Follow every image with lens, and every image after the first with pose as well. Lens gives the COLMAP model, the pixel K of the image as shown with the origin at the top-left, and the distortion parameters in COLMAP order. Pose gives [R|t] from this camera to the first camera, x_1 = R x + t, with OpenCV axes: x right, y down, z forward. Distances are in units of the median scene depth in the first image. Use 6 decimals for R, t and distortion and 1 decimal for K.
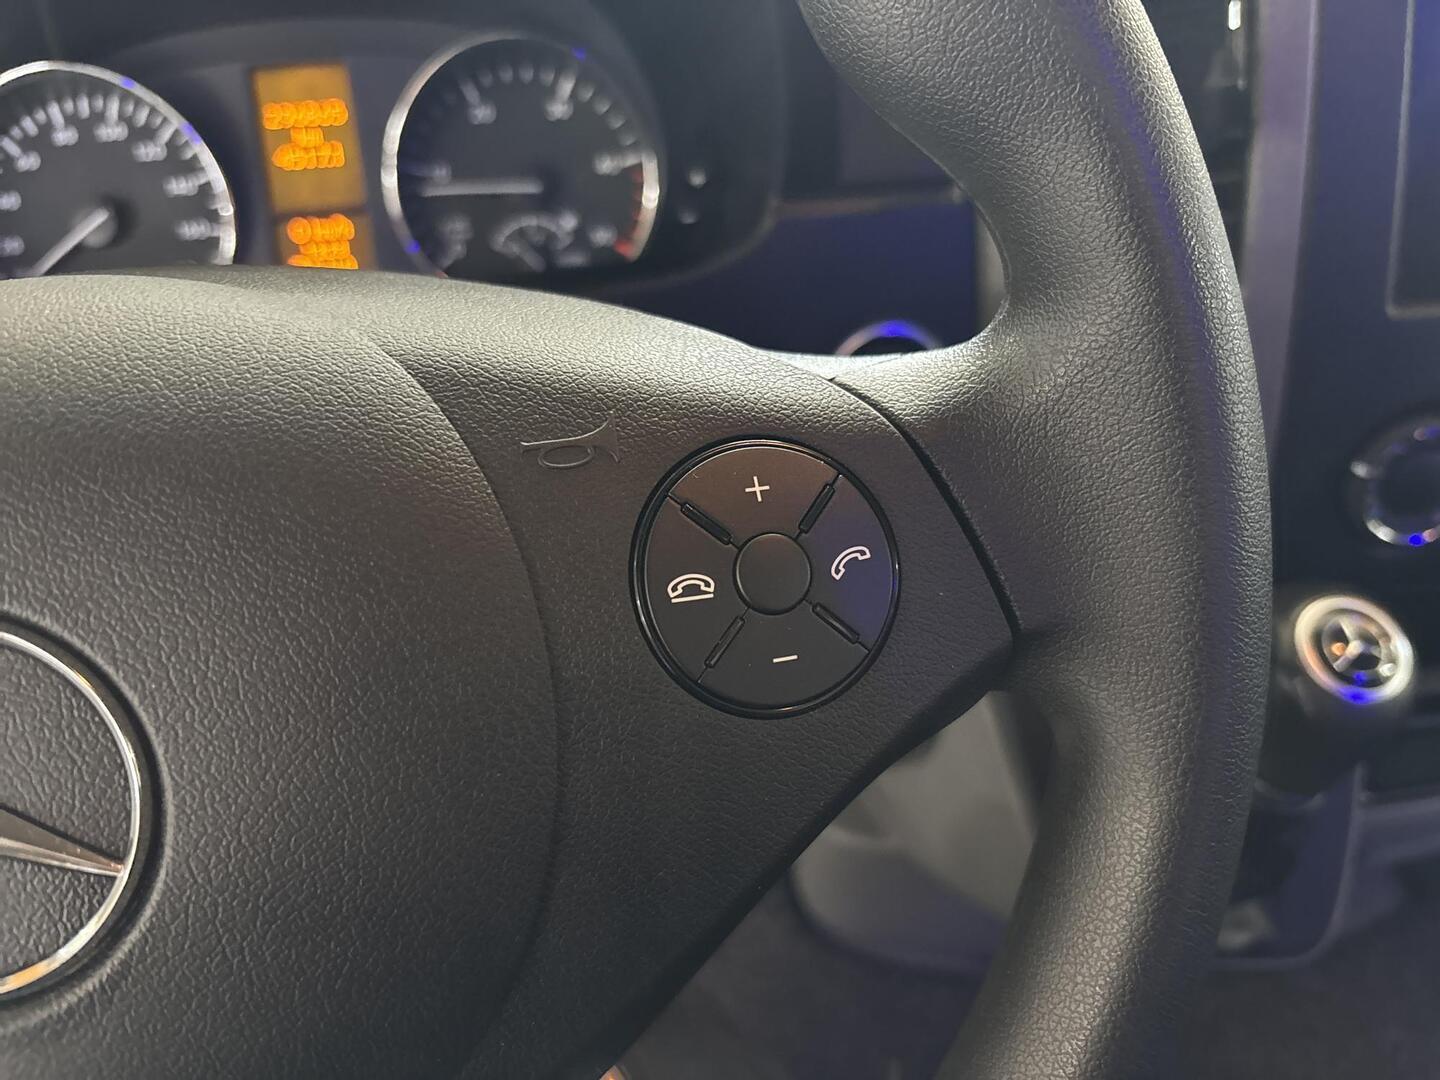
lens RADIAL K [[1113.4, 0, 720.0], [0, 1113.4, 537.3], [0, 0, 1]] dist [0.026519, -0.039344]
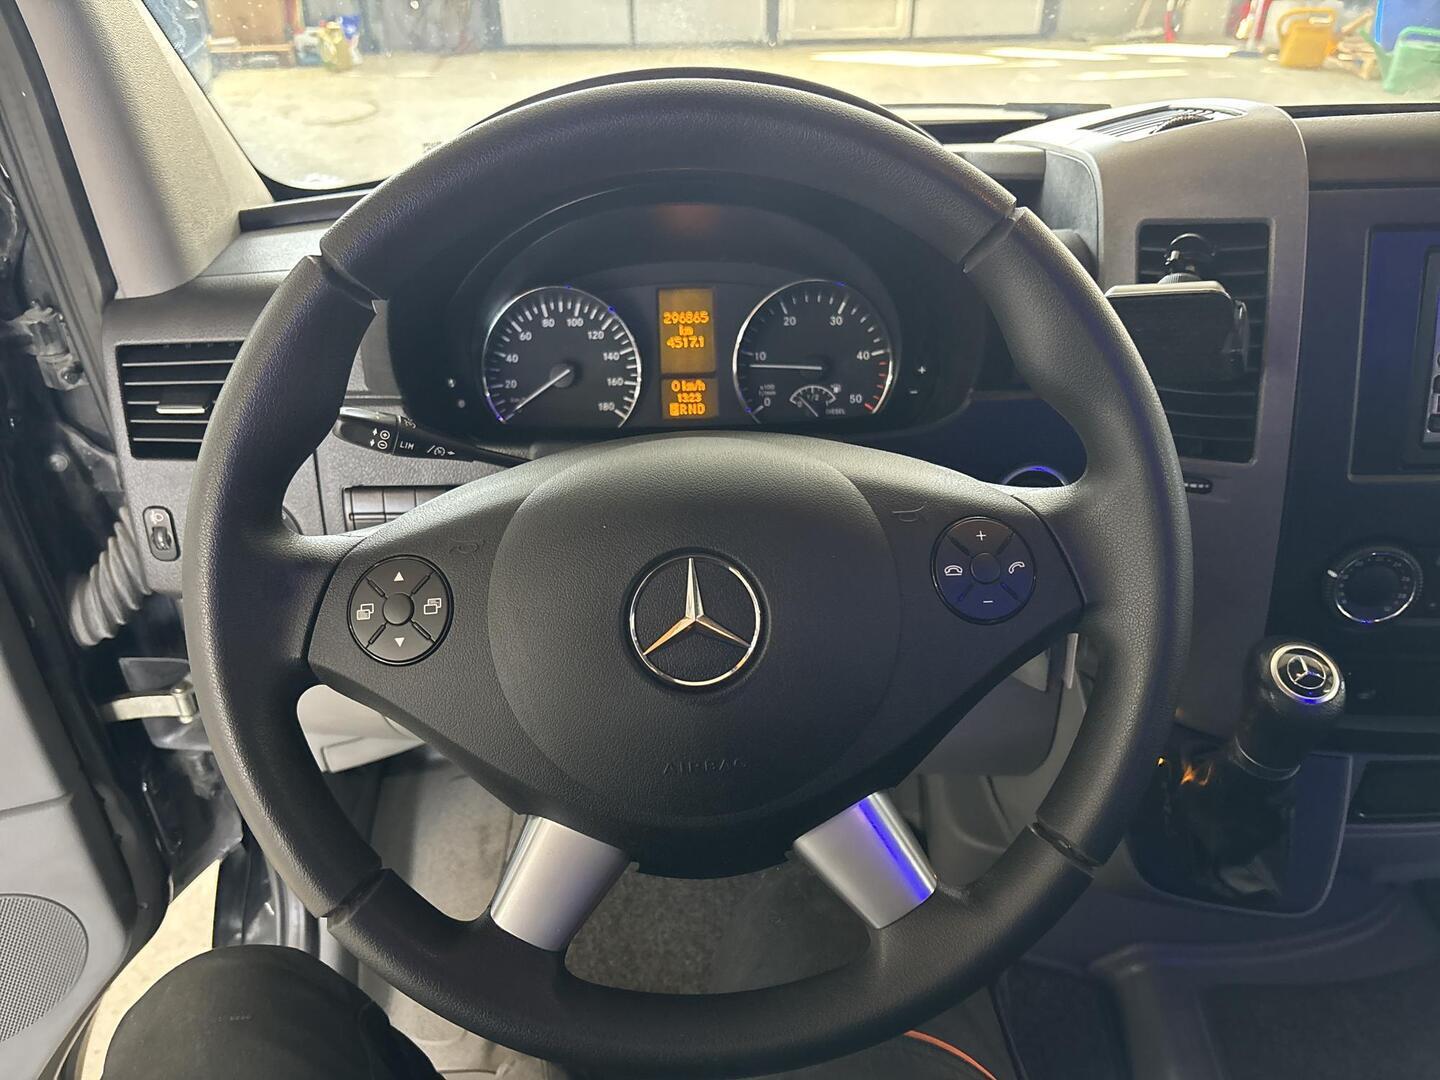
lens RADIAL K [[1113.4, 0, 721.0], [0, 1113.4, 545.9], [0, 0, 1]] dist [0.026519, -0.039344]
pose [[0.990325, 0.079828, -0.113504, -0.104288], [-0.089448, 0.992582, -0.082347, 0.095872], [0.106089, 0.091703, 0.990119, -0.626846]]
